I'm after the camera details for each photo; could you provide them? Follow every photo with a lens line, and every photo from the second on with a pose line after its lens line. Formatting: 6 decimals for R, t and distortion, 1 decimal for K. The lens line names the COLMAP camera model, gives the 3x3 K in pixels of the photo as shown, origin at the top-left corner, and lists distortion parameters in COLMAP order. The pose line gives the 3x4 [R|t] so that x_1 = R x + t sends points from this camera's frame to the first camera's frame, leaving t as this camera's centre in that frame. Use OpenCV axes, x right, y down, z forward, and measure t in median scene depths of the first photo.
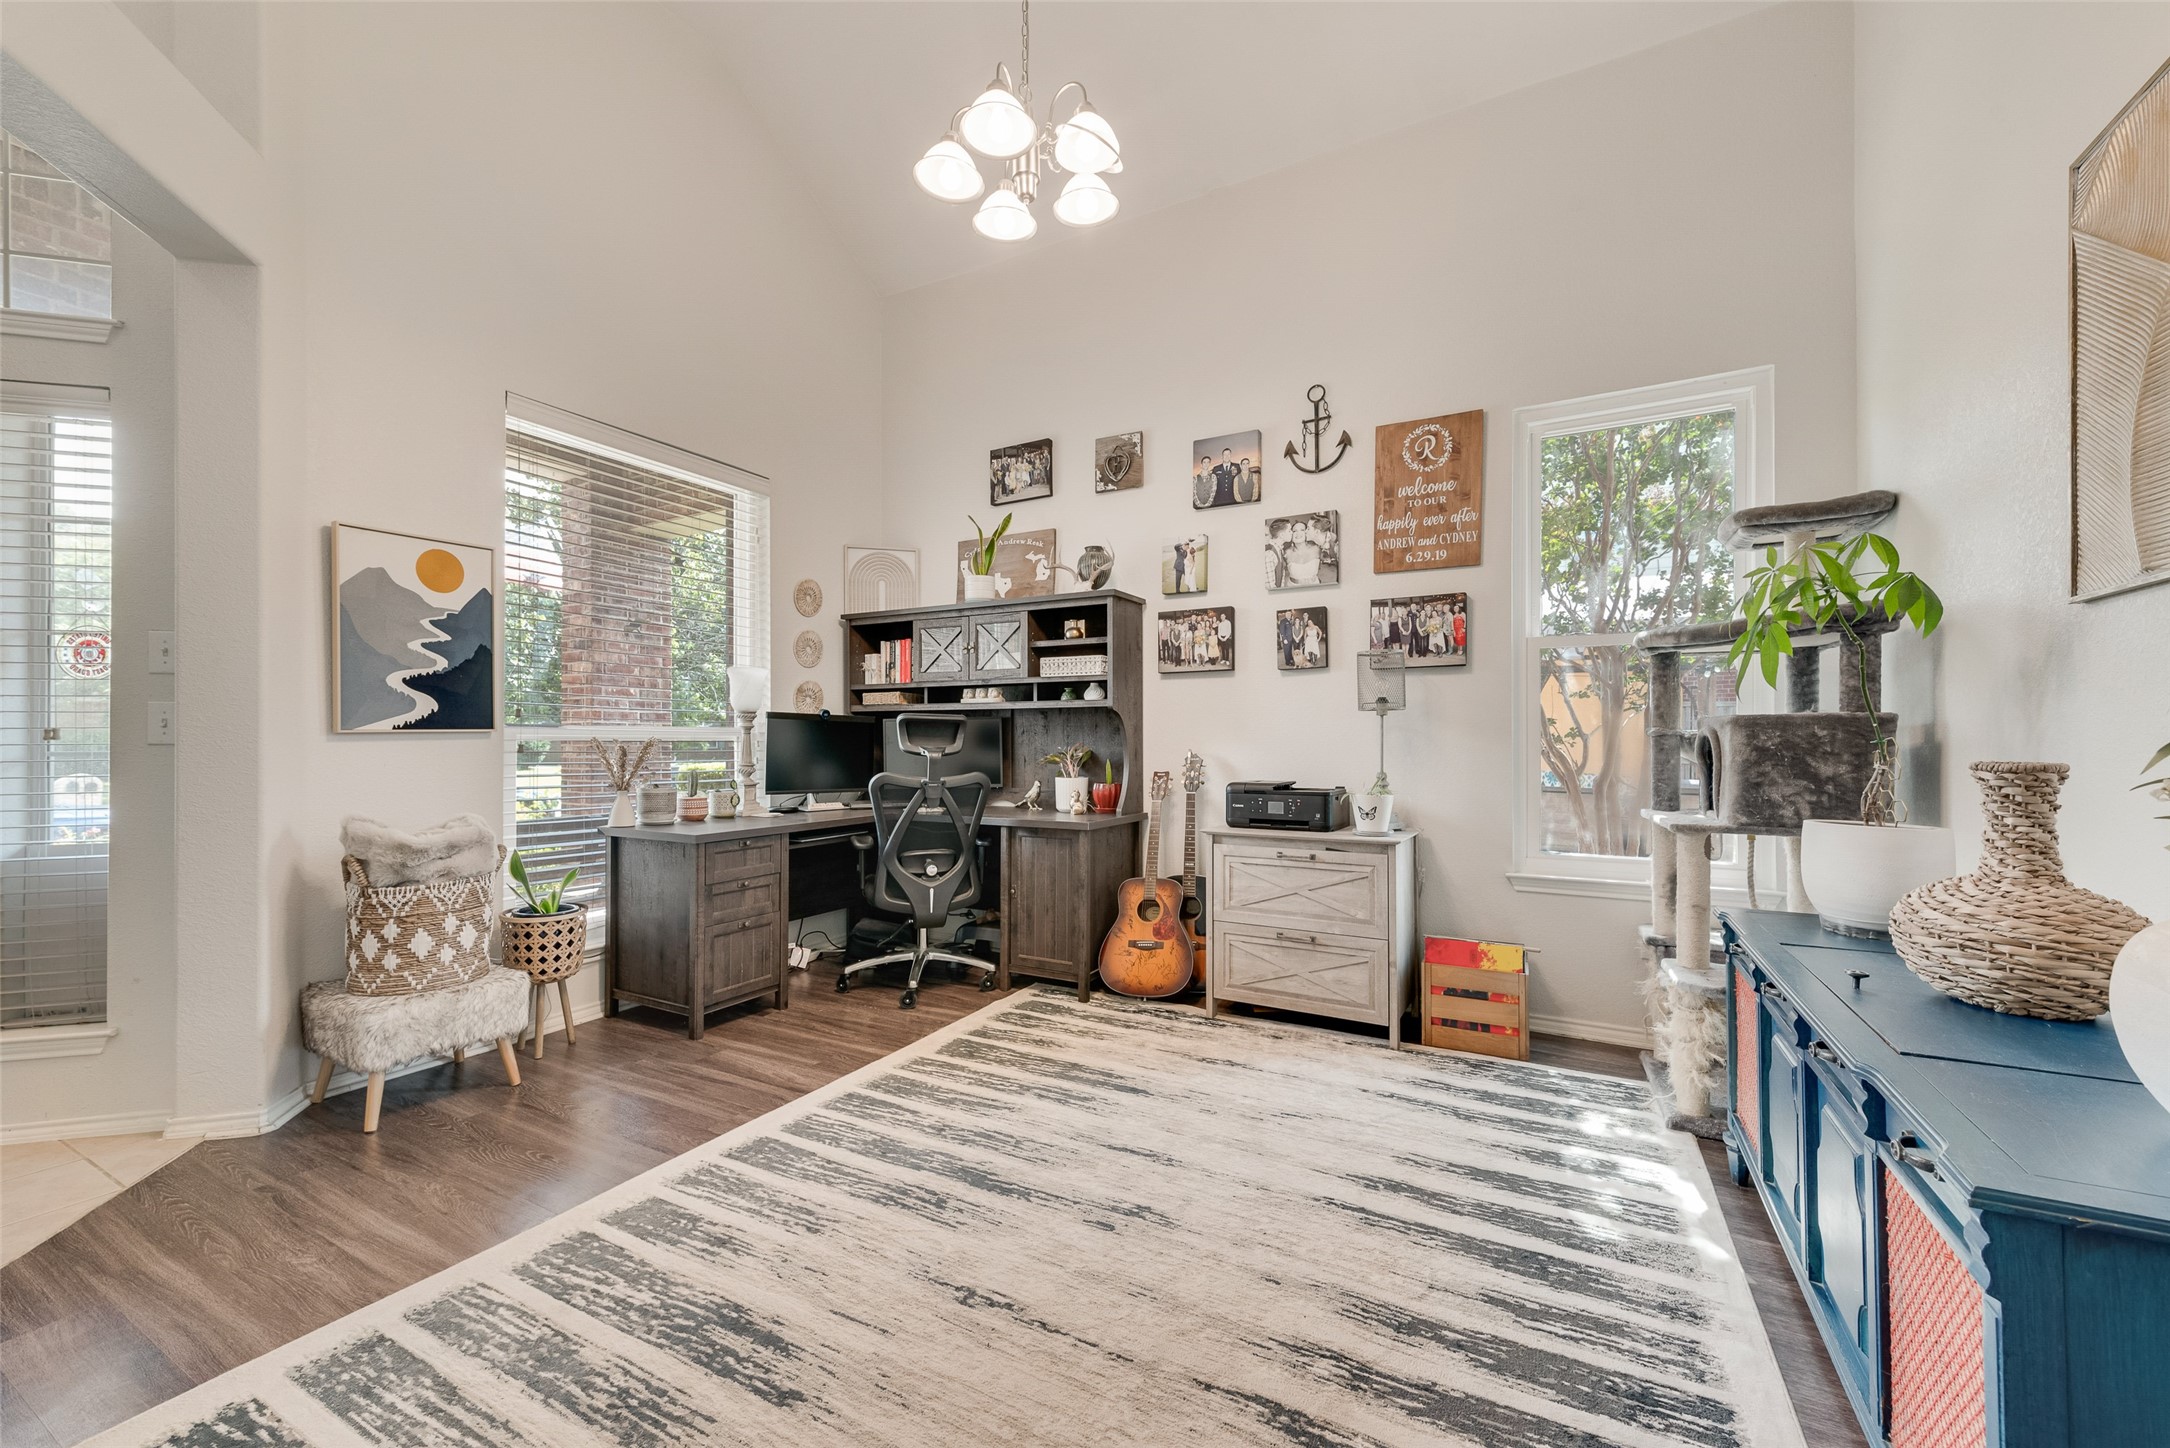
lens RADIAL K [[859.6, 0, 1096.3], [0, 859.6, 736.7], [0, 0, 1]] dist [0.014783, -0.003678]
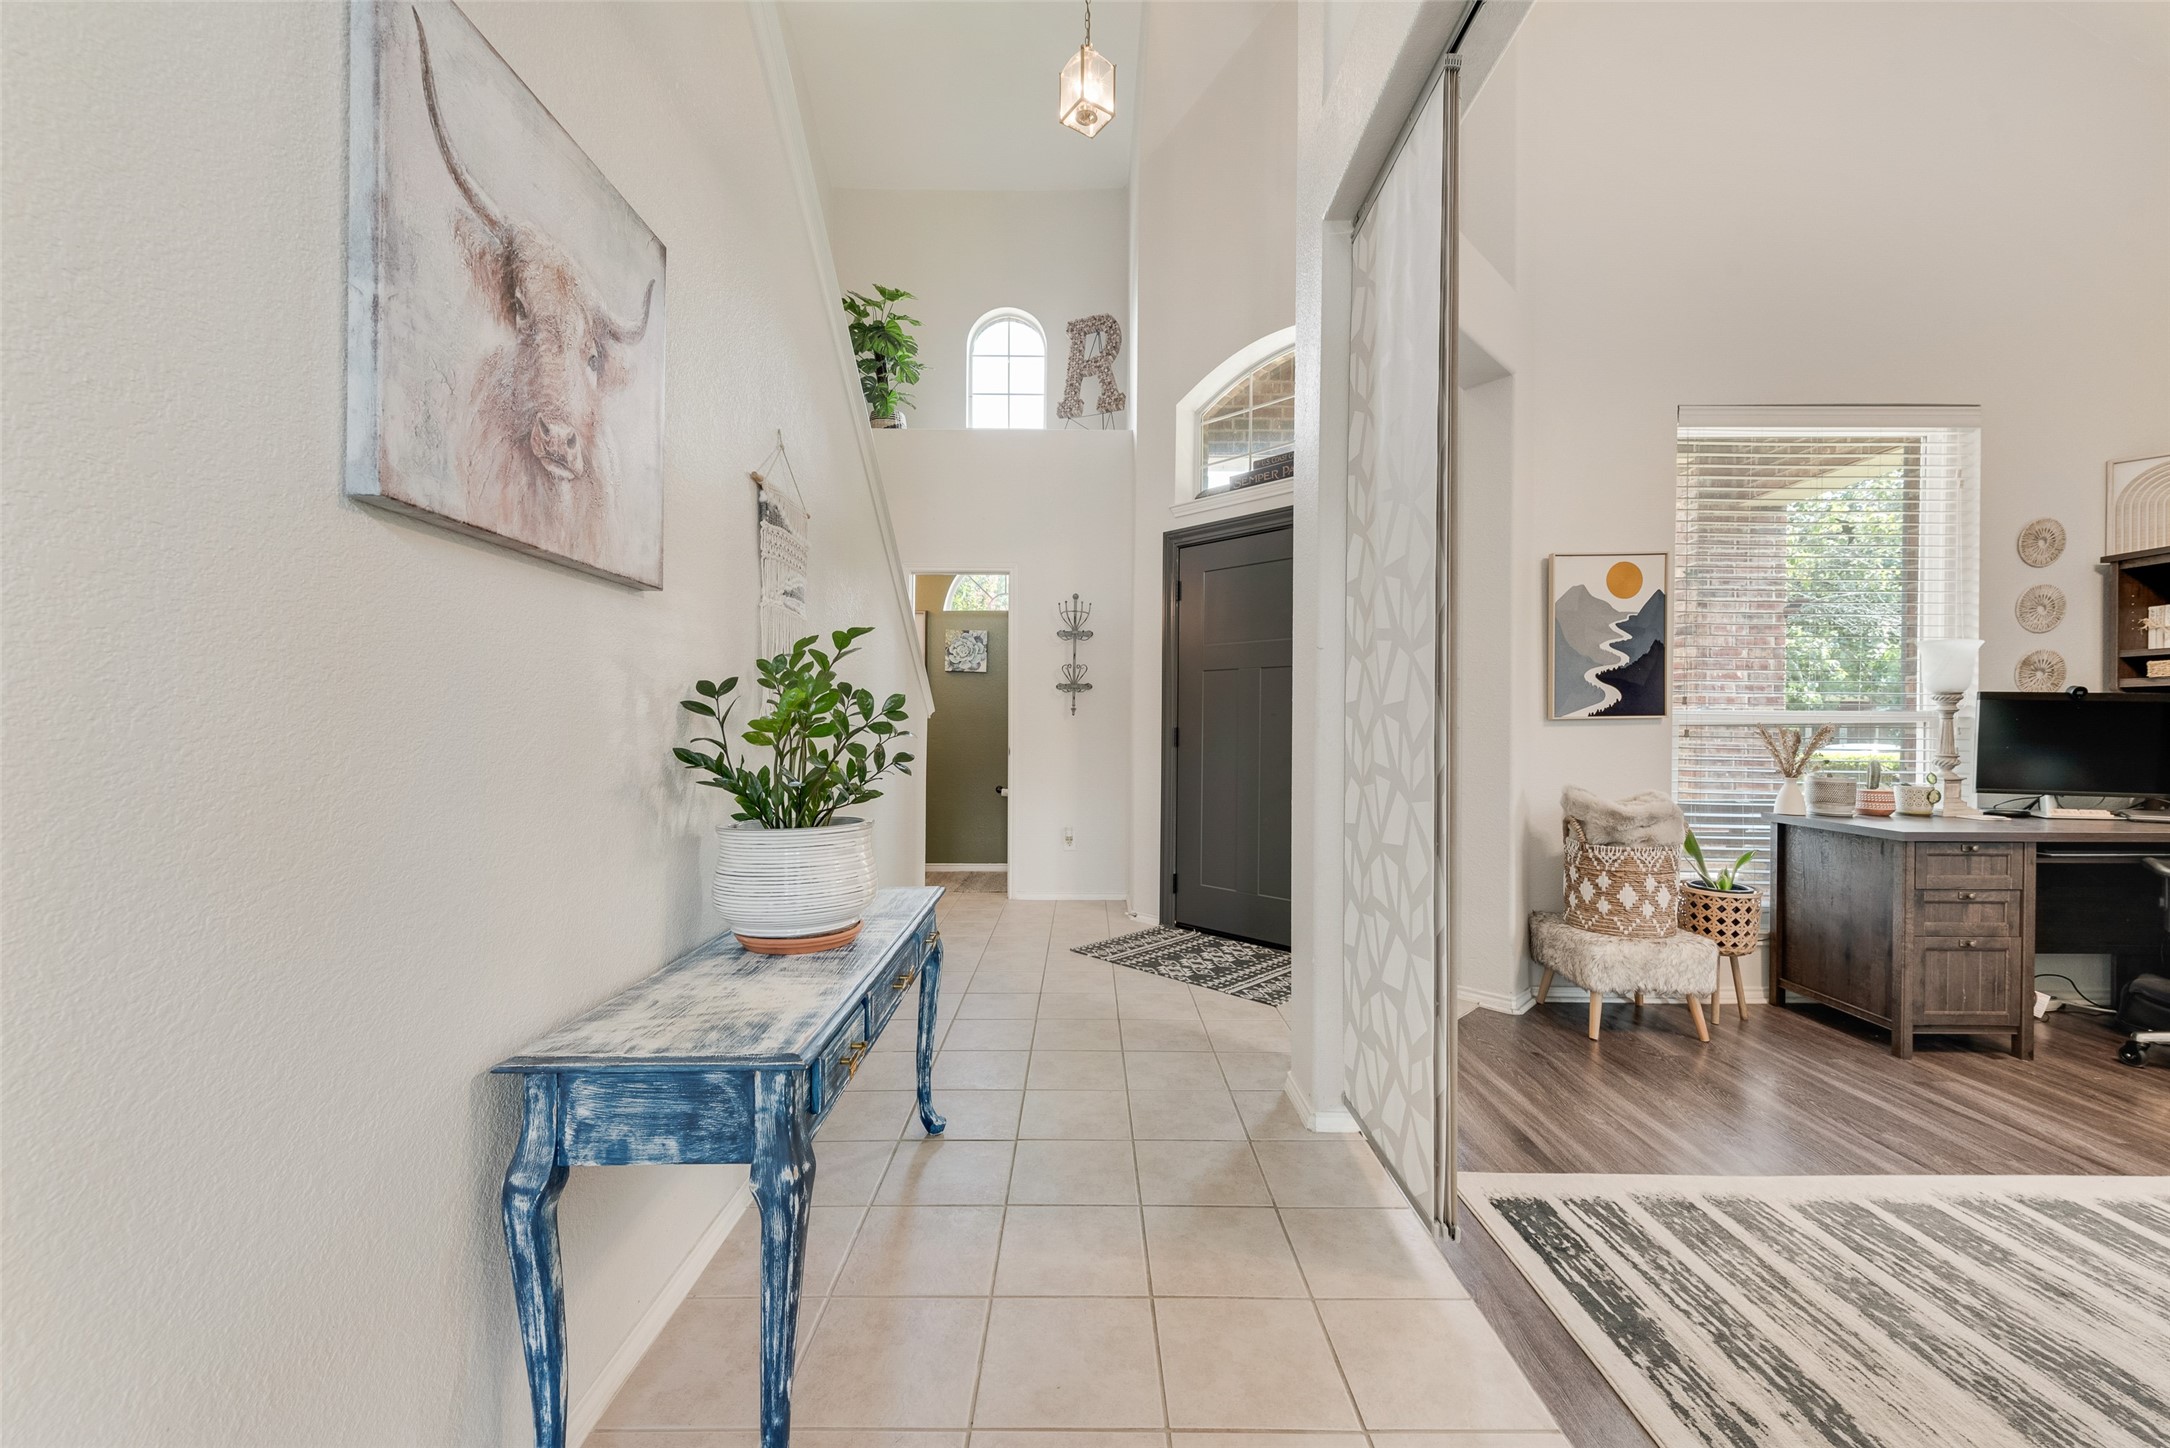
lens RADIAL K [[859.6, 0, 1078.0], [0, 859.6, 729.8], [0, 0, 1]] dist [0.014783, -0.003678]
pose [[0.476517, 0.007969, -0.879129, -0.074916], [0.000253, 0.999958, 0.009201, -0.000550], [0.879165, -0.004607, 0.476494, -0.176214]]
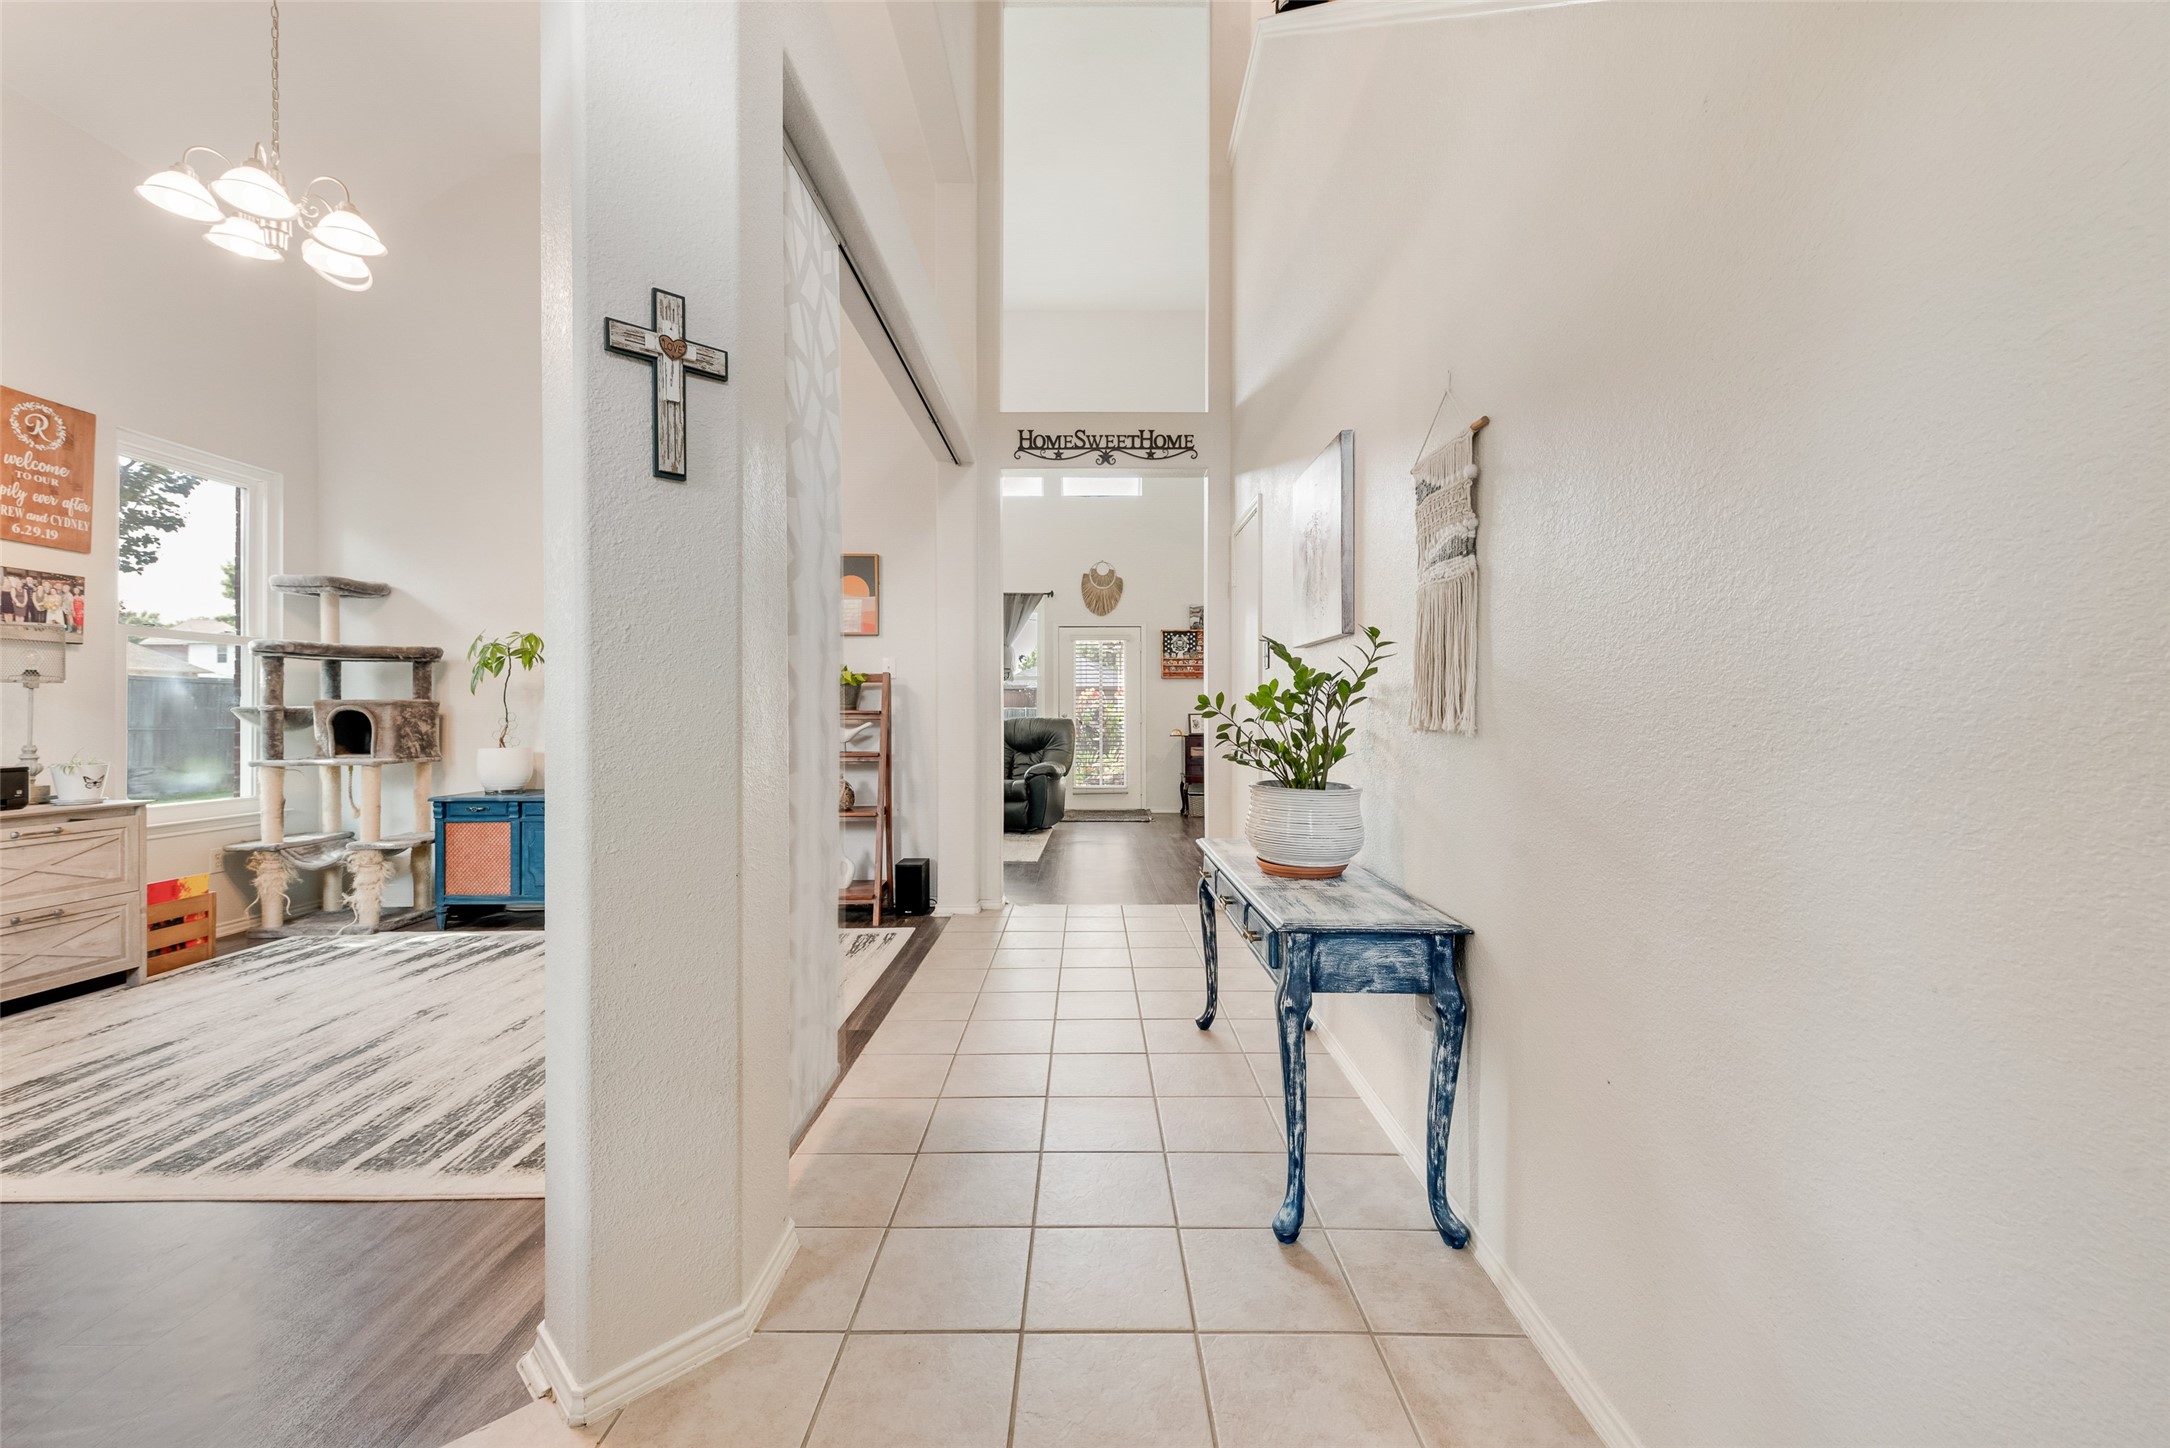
lens RADIAL K [[859.6, 0, 1107.6], [0, 859.6, 713.0], [0, 0, 1]] dist [0.014783, -0.003678]
pose [[-0.499034, 0.003716, 0.866575, -1.166688], [-0.002027, 0.999983, -0.005455, 0.007080], [-0.866580, -0.004479, -0.499018, 0.429510]]
